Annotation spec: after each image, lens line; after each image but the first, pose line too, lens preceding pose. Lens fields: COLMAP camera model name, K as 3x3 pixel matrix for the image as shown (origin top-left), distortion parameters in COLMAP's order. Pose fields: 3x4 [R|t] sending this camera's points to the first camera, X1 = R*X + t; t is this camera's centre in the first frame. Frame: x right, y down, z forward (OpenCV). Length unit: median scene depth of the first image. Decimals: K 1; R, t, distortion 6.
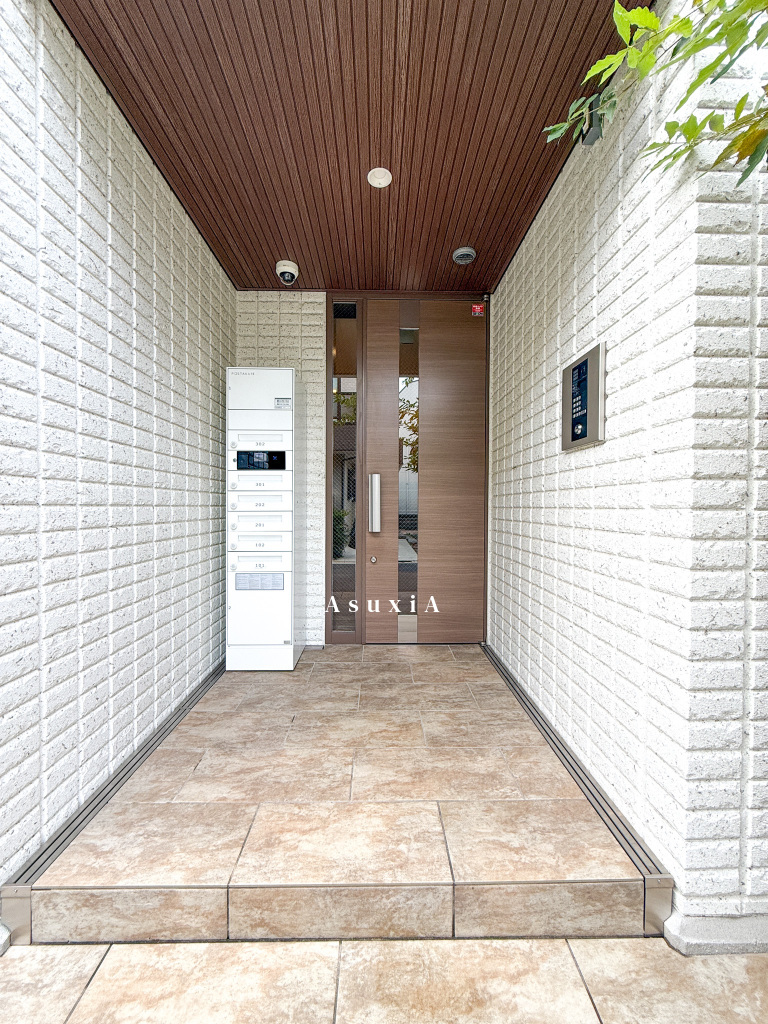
lens RADIAL K [[409.2, 0, 385.4], [0, 409.2, 512.0], [0, 0, 1]] dist [-0.000436, -0.000016]
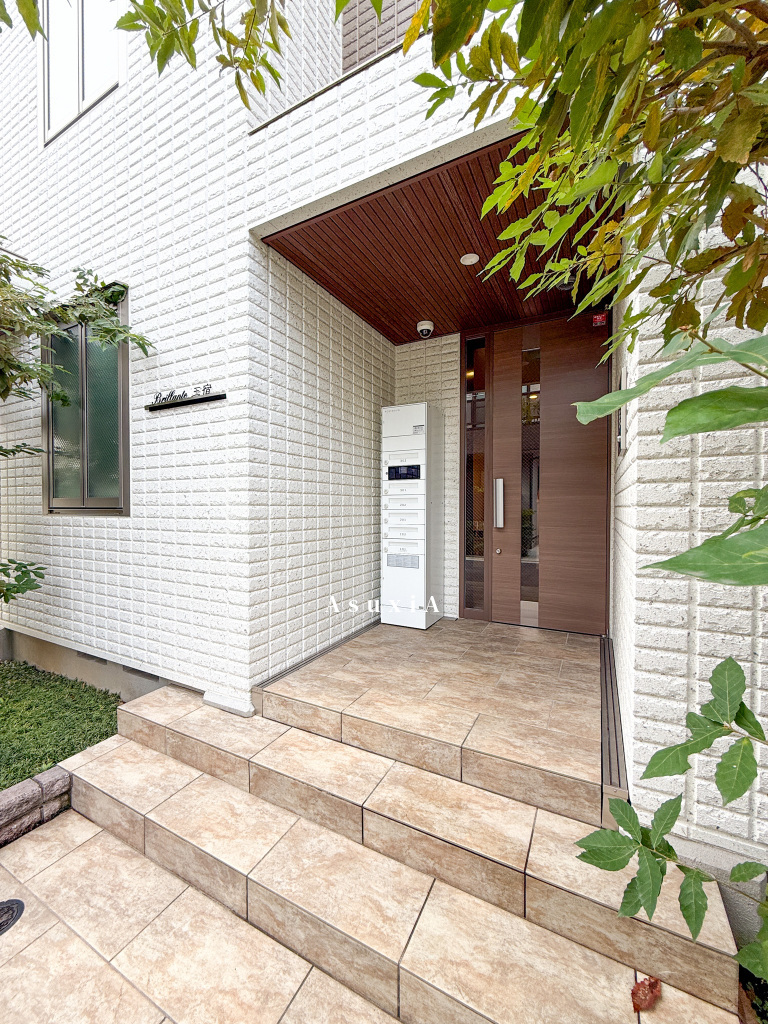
lens RADIAL K [[409.2, 0, 382.1], [0, 409.2, 511.6], [0, 0, 1]] dist [-0.000436, -0.000016]
pose [[0.874370, 0.002916, -0.485250, 0.409551], [-0.004070, 0.999991, -0.001325, 0.009430], [0.485242, 0.003133, 0.874374, -0.320148]]
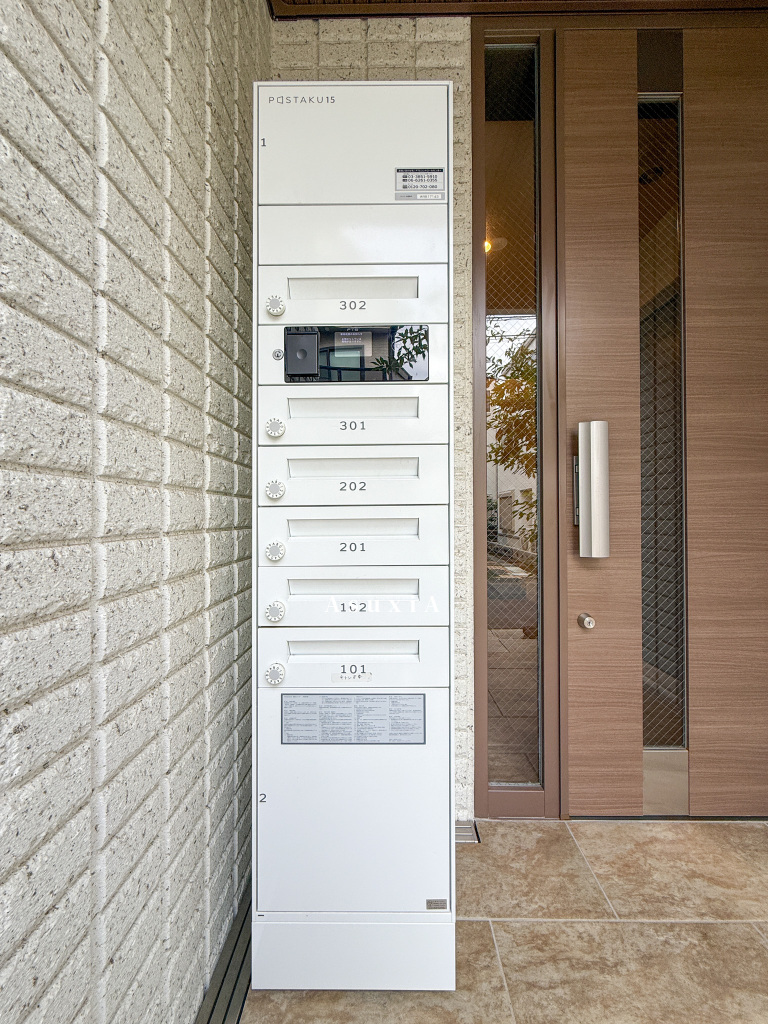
lens RADIAL K [[409.2, 0, 383.9], [0, 409.2, 514.0], [0, 0, 1]] dist [-0.000436, -0.000016]
pose [[0.999333, -0.009117, -0.035364, -0.370583], [0.008345, 0.999725, -0.021917, 0.017189], [0.035554, 0.021607, 0.999134, 0.917571]]
